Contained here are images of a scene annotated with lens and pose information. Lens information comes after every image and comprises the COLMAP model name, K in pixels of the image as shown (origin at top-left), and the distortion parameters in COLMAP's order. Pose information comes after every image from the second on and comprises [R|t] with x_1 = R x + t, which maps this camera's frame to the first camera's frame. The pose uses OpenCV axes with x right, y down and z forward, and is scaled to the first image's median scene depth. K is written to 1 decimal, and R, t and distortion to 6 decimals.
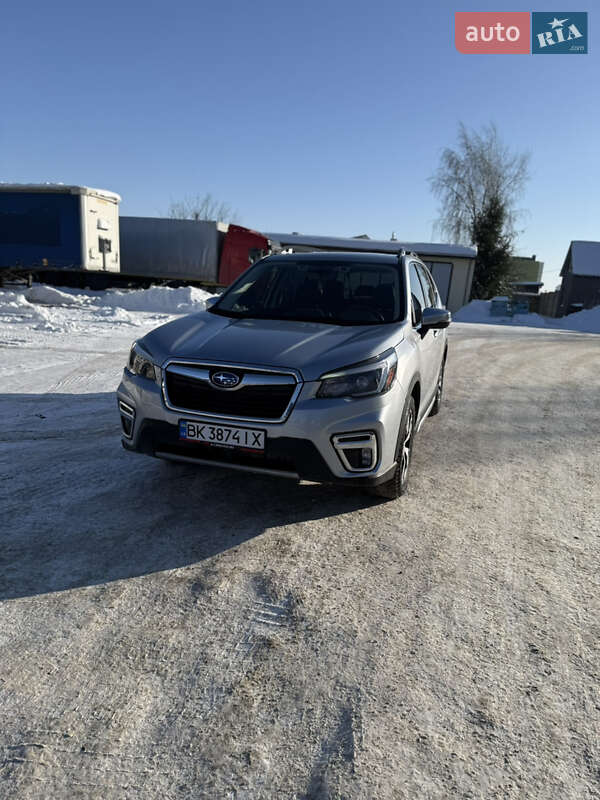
lens RADIAL K [[537.5, 0, 301.0], [0, 537.5, 404.9], [0, 0, 1]] dist [0.066639, -0.092916]
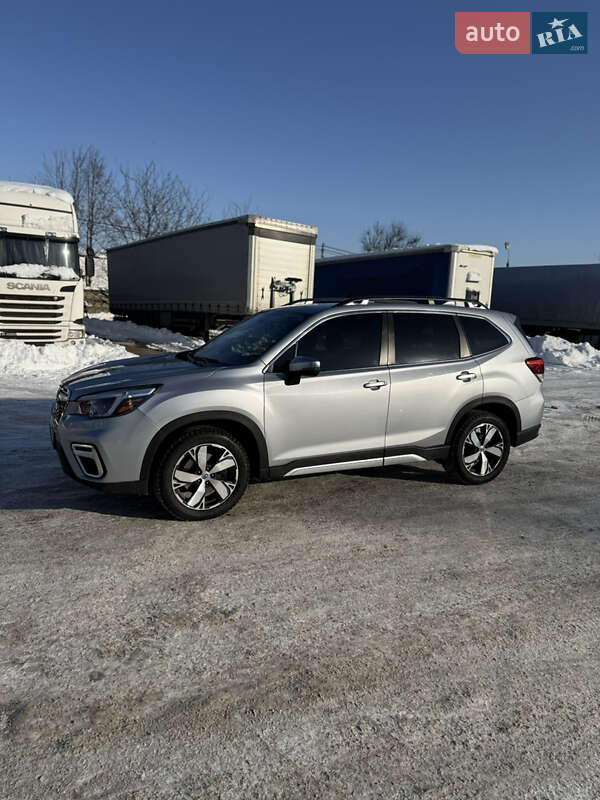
lens RADIAL K [[550.4, 0, 307.6], [0, 550.4, 400.1], [0, 0, 1]] dist [0.088912, -0.112024]
pose [[0.716676, 0.084239, -0.692300, 1.315049], [-0.153109, 0.987465, -0.038345, -0.077032], [0.680392, 0.133478, 0.720591, 0.364879]]
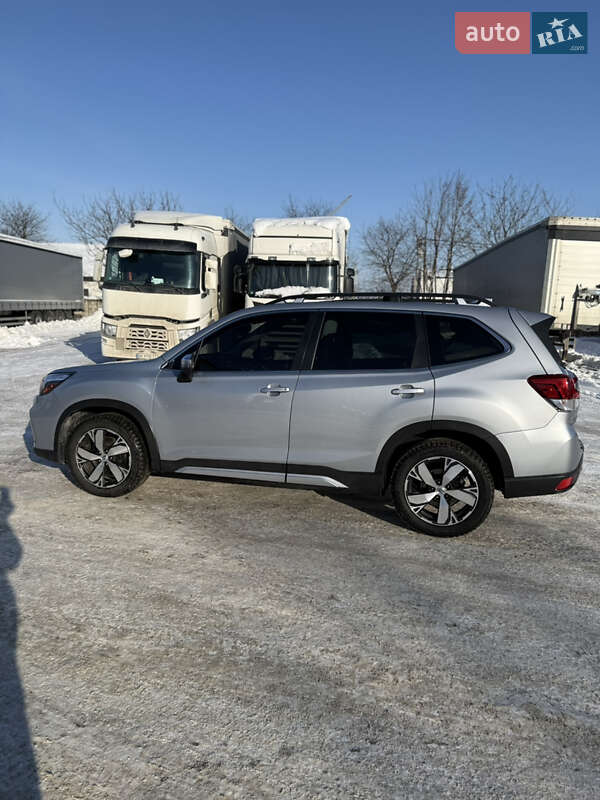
lens RADIAL K [[555.4, 0, 307.6], [0, 555.4, 402.0], [0, 0, 1]] dist [0.090504, -0.133569]
pose [[0.099084, 0.097454, -0.990295, 1.773945], [-0.240943, 0.967928, 0.071145, -0.295569], [0.965468, 0.231555, 0.119387, 1.499725]]
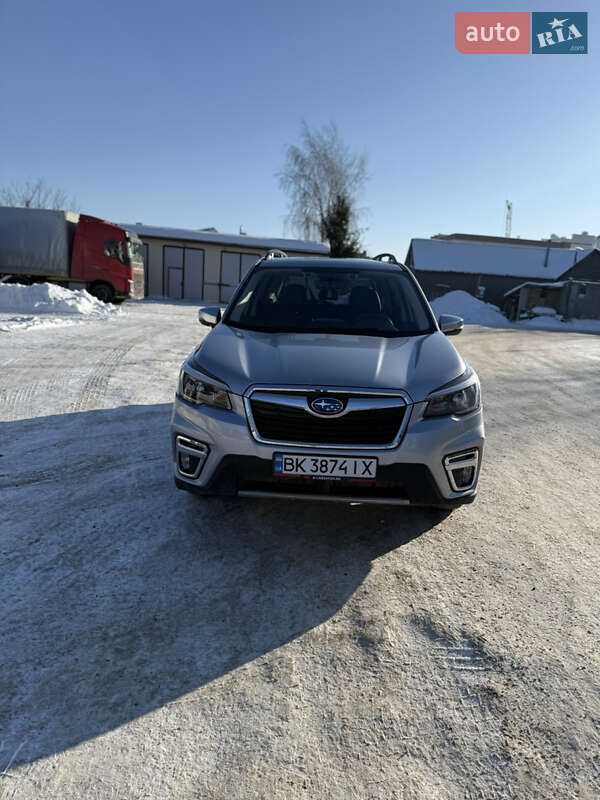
lens RADIAL K [[537.5, 0, 301.0], [0, 537.5, 404.9], [0, 0, 1]] dist [0.066639, -0.092916]
pose [[0.961517, -0.068396, 0.266096, -0.409062], [0.065210, 0.997655, 0.020801, -0.067826], [-0.266895, -0.002649, 0.963722, 0.127404]]
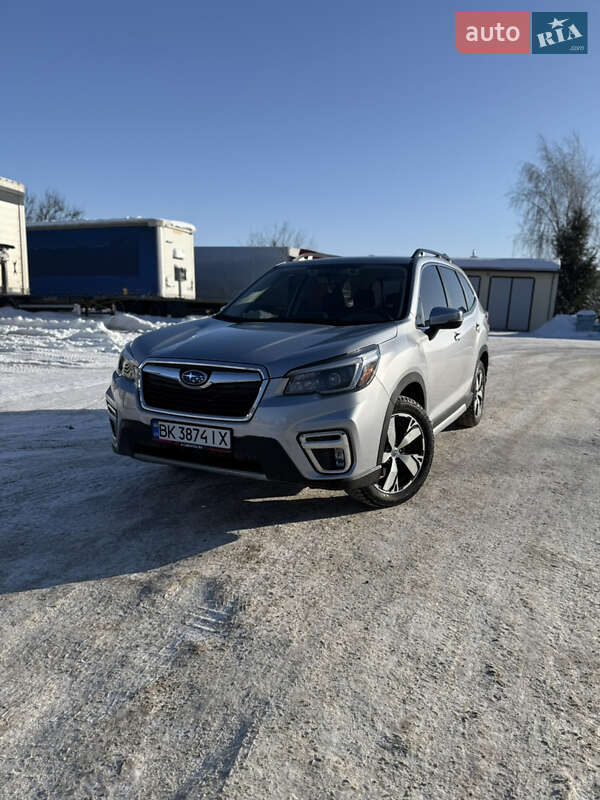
lens RADIAL K [[540.6, 0, 312.5], [0, 540.6, 400.9], [0, 0, 1]] dist [0.066246, -0.095809]
pose [[0.991666, -0.011169, -0.128348, 0.190138], [0.004705, 0.998710, -0.050552, 0.043665], [0.128747, 0.049527, 0.990440, 0.053909]]
